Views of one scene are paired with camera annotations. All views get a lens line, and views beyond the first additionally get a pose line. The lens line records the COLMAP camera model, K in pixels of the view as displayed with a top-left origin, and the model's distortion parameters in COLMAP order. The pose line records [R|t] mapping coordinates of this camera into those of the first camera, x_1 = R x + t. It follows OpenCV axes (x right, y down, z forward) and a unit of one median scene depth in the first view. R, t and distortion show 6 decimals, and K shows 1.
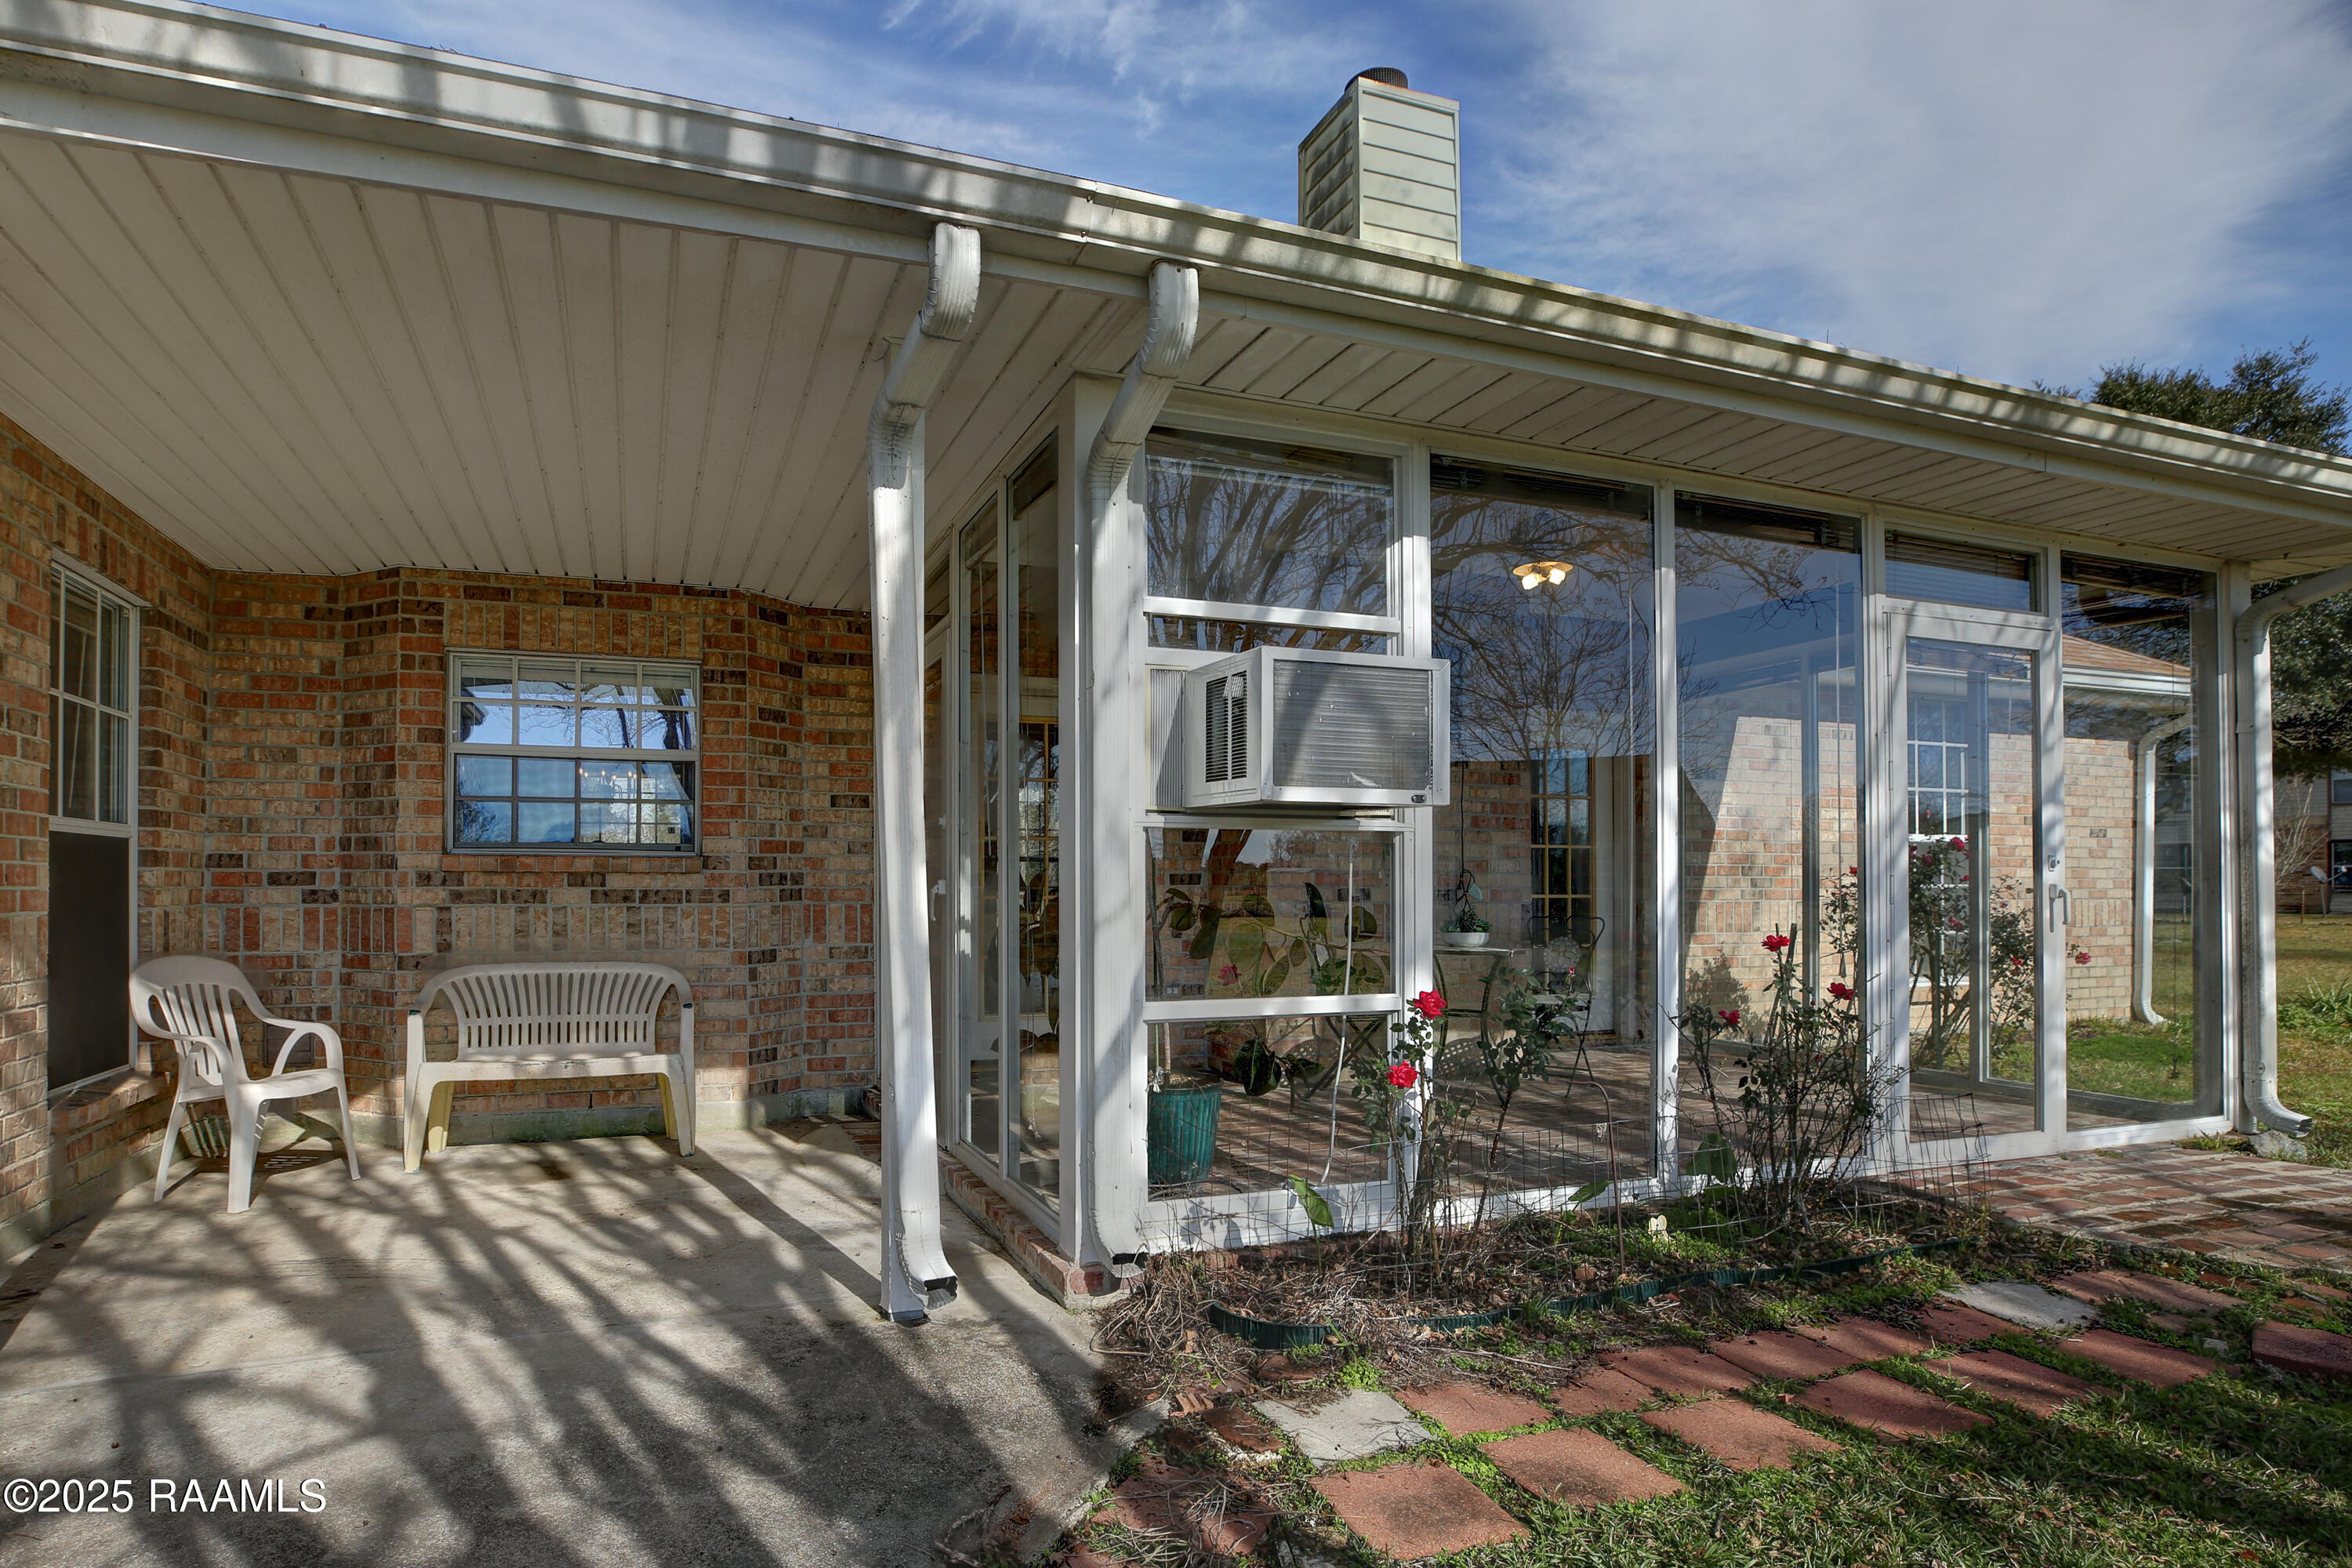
lens RADIAL K [[1301.2, 0, 1146.6], [0, 1301.2, 879.0], [0, 0, 1]] dist [-0.026014, 0.000252]
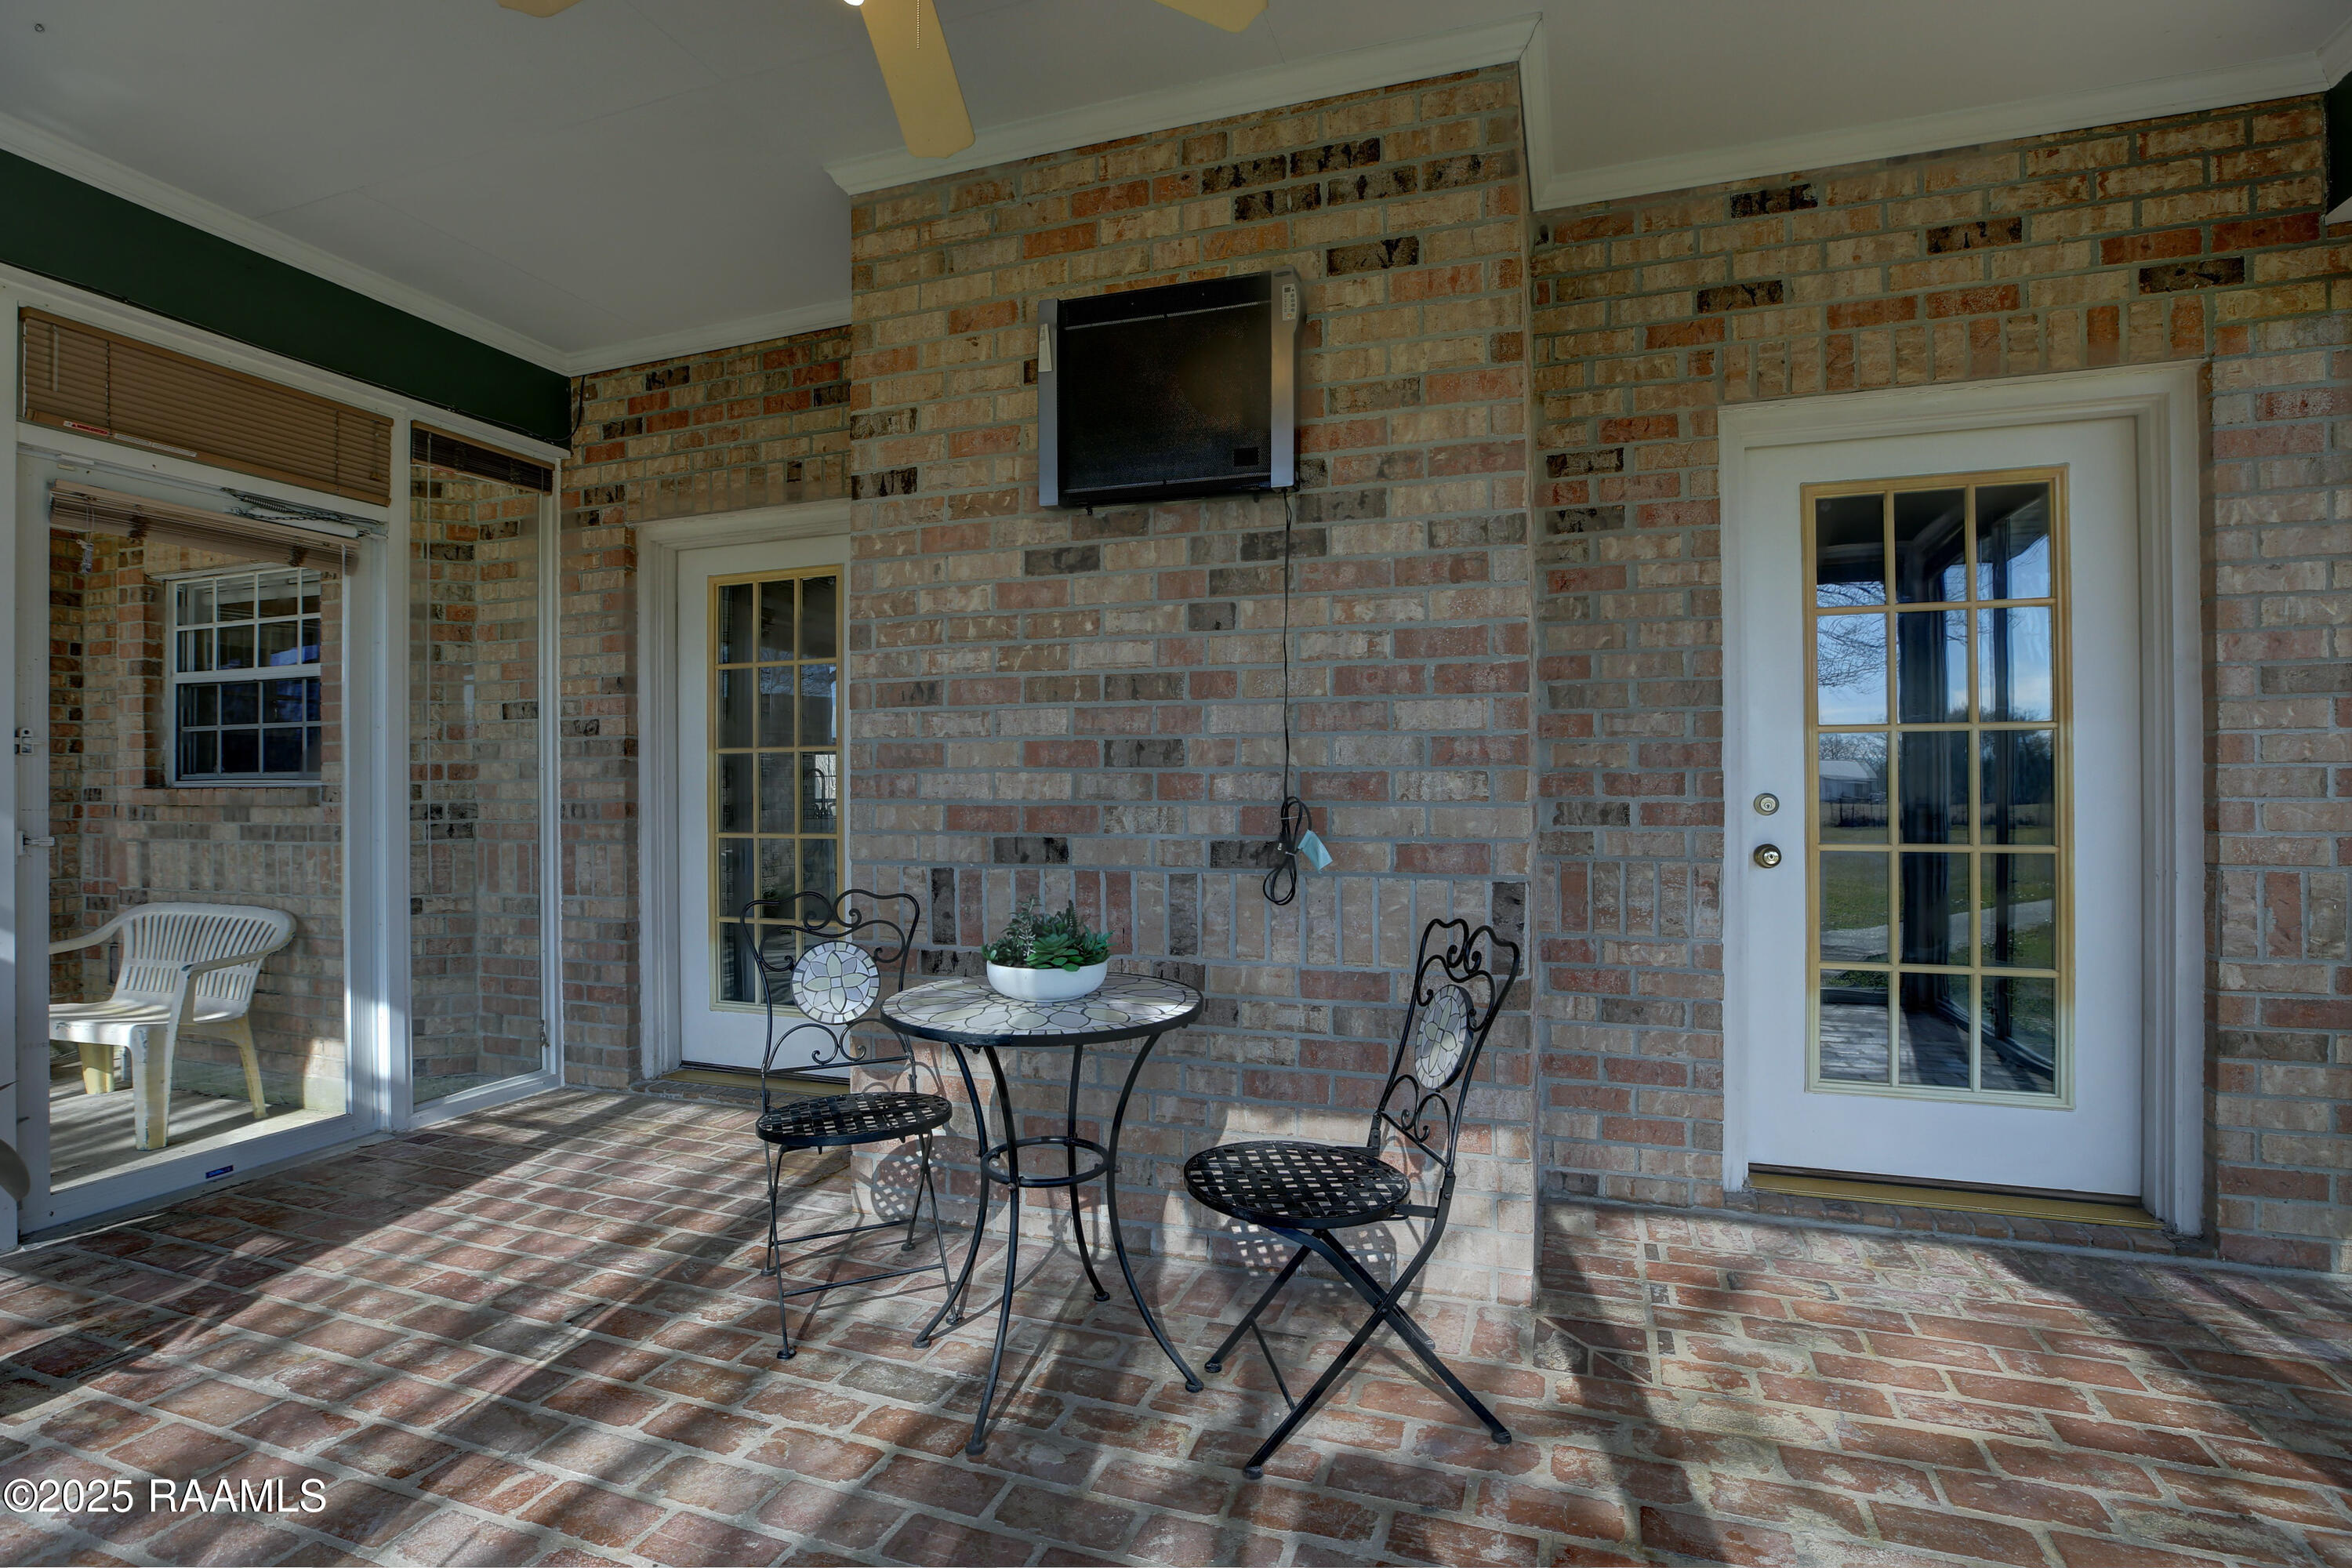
lens RADIAL K [[1066.6, 0, 1174.8], [0, 1066.6, 779.8], [0, 0, 1]] dist [-0.009895, -0.000202]
pose [[0.746047, -0.008076, -0.665844, 0.491156], [0.009668, 0.999952, -0.001296, -0.014253], [0.665823, -0.005471, 0.746090, 0.796600]]
